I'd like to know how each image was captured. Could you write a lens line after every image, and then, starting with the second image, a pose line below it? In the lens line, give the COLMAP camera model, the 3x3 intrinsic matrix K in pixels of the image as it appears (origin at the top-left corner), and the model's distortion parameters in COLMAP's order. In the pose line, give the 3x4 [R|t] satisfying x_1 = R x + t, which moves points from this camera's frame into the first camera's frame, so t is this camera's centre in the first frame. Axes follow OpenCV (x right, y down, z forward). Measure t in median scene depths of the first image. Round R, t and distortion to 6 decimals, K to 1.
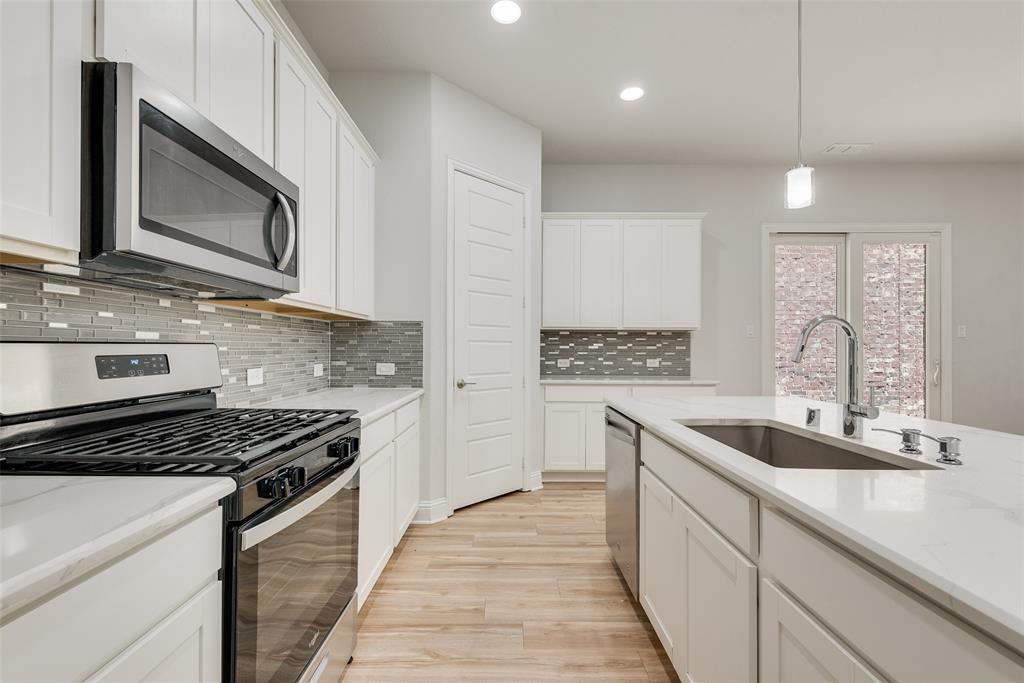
lens RADIAL K [[452.7, 0, 509.3], [0, 452.7, 346.3], [0, 0, 1]] dist [0.017879, -0.000315]
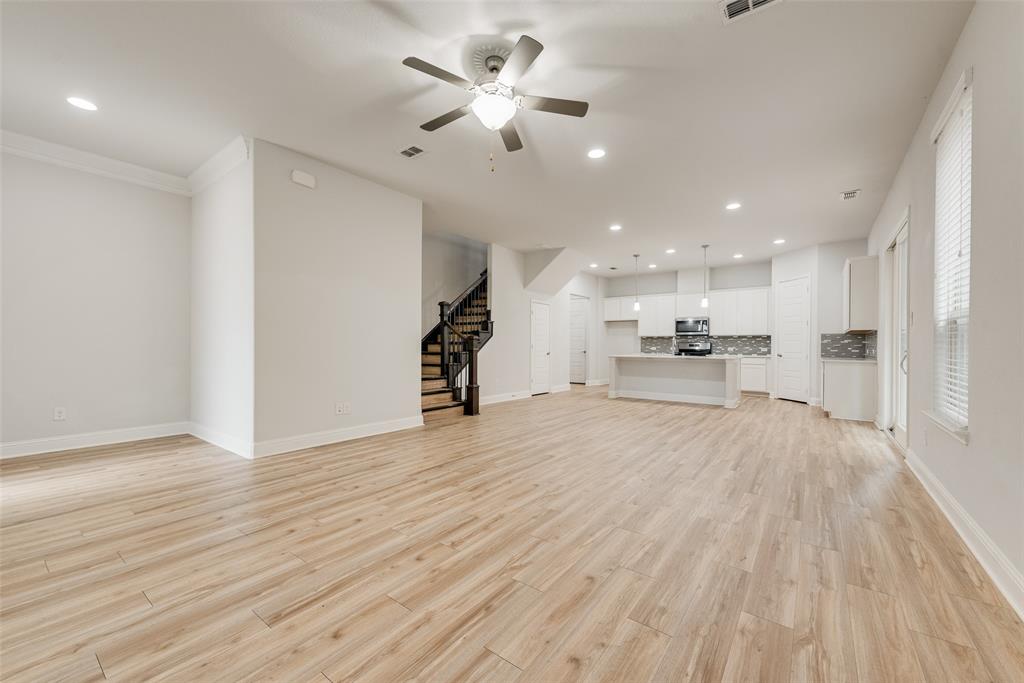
lens RADIAL K [[401.4, 0, 510.1], [0, 401.4, 343.3], [0, 0, 1]] dist [0.013786, -0.003136]
pose [[-0.607424, -0.011705, -0.794291, 3.287618], [-0.006438, 0.999931, -0.009813, 0.045971], [0.794351, -0.000847, -0.607458, 1.312564]]
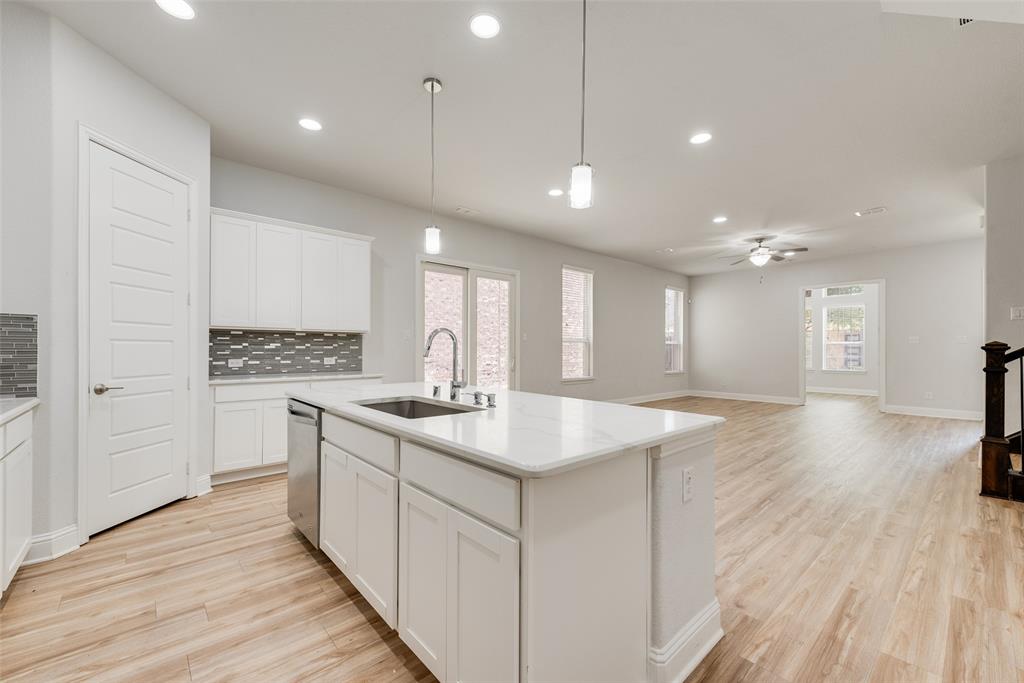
lens RADIAL K [[418.4, 0, 513.9], [0, 418.4, 345.6], [0, 0, 1]] dist [0.002892, -0.001469]
pose [[0.748148, 0.002290, 0.663528, -0.050802], [-0.001565, 0.999997, -0.001686, -0.000668], [-0.663530, 0.000223, 0.748150, -0.136871]]
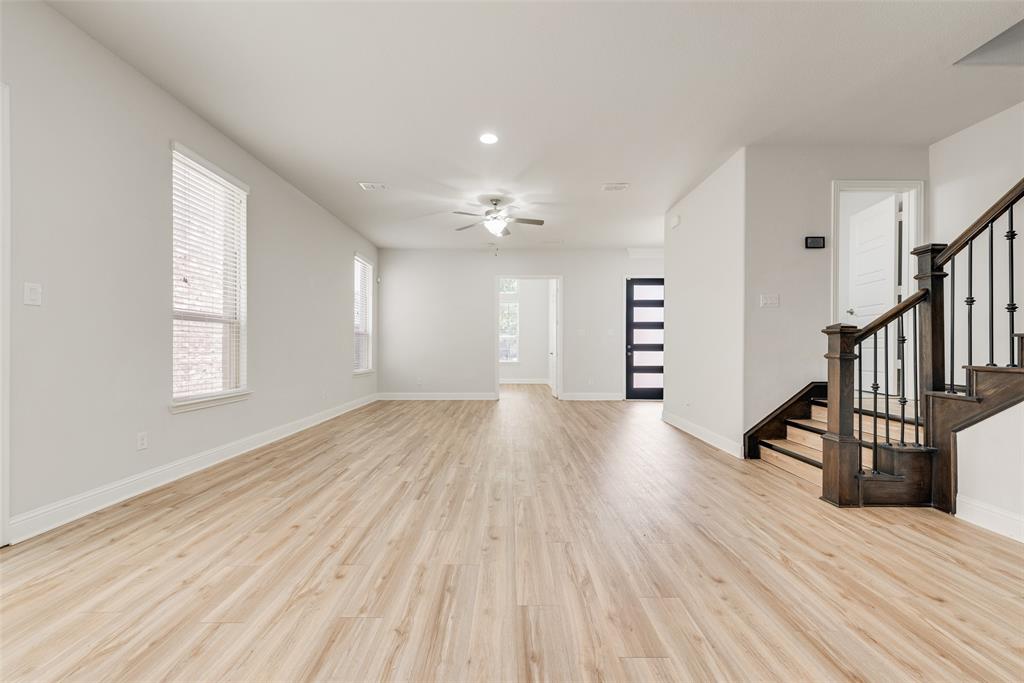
lens RADIAL K [[401.4, 0, 510.1], [0, 401.4, 341.9], [0, 0, 1]] dist [0.013786, -0.003136]
pose [[0.004965, 0.005613, 0.999972, 0.852549], [-0.006605, 0.999963, -0.005580, 0.043333], [-0.999966, -0.006577, 0.005001, 0.729370]]
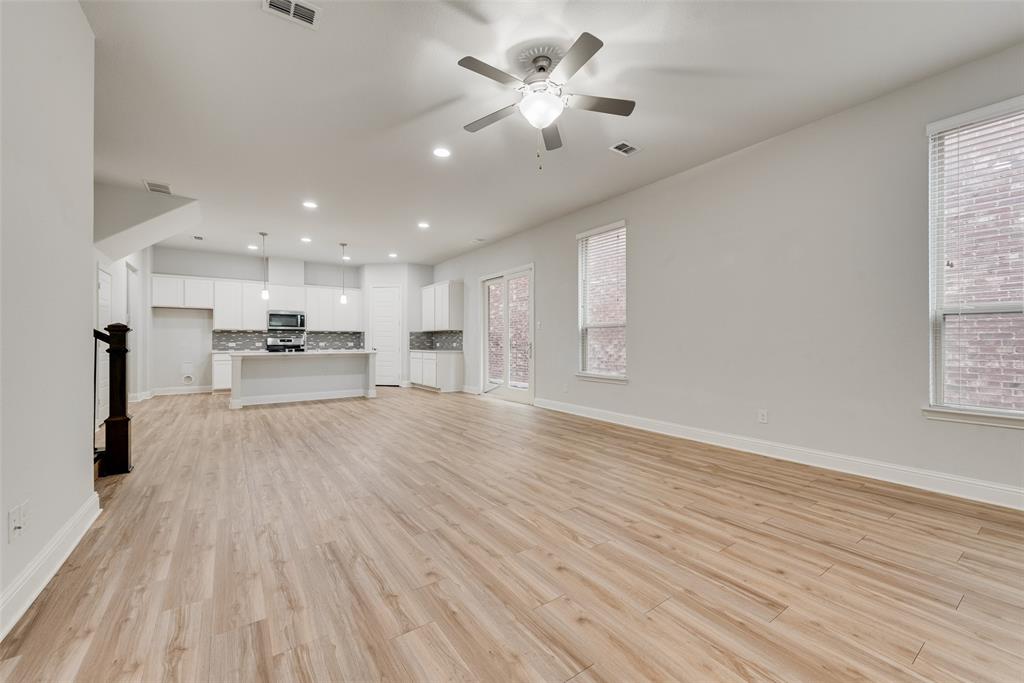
lens RADIAL K [[401.4, 0, 514.7], [0, 401.4, 340.2], [0, 0, 1]] dist [0.013786, -0.003136]
pose [[0.567433, -0.006919, -0.823391, 3.306462], [0.003845, 0.999976, -0.005753, 0.040927], [0.823411, 0.000098, 0.567446, 0.152584]]
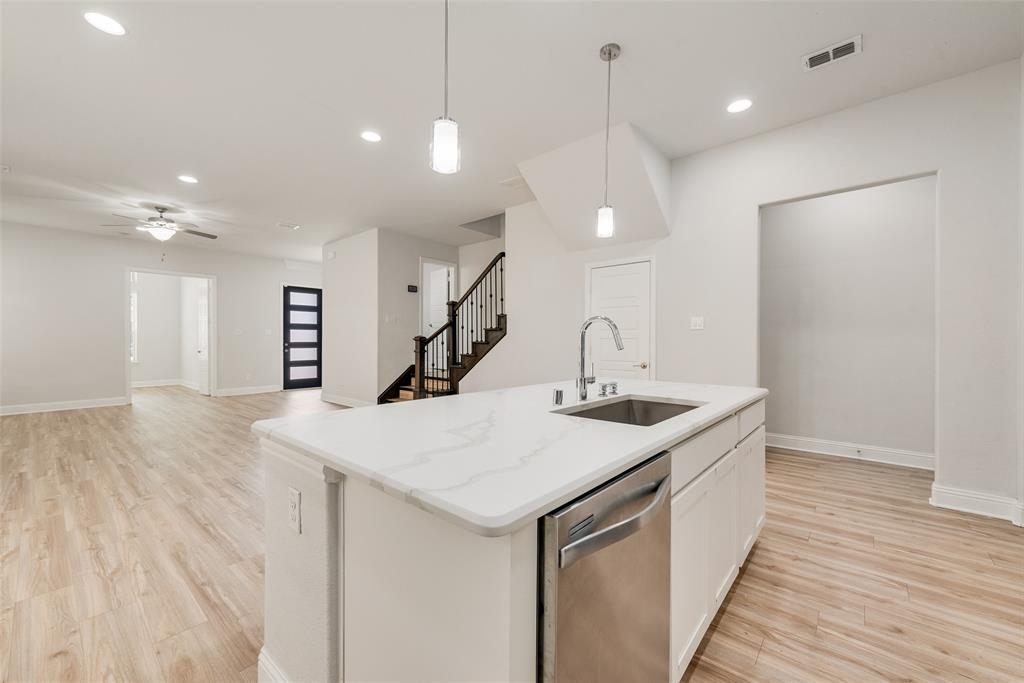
lens RADIAL K [[401.4, 0, 511.1], [0, 401.4, 343.3], [0, 0, 1]] dist [0.013786, -0.003136]
pose [[-0.752189, -0.010161, 0.658870, 0.056638], [-0.007020, 0.999948, 0.007406, 0.004712], [-0.658911, 0.000945, -0.752221, 1.216506]]
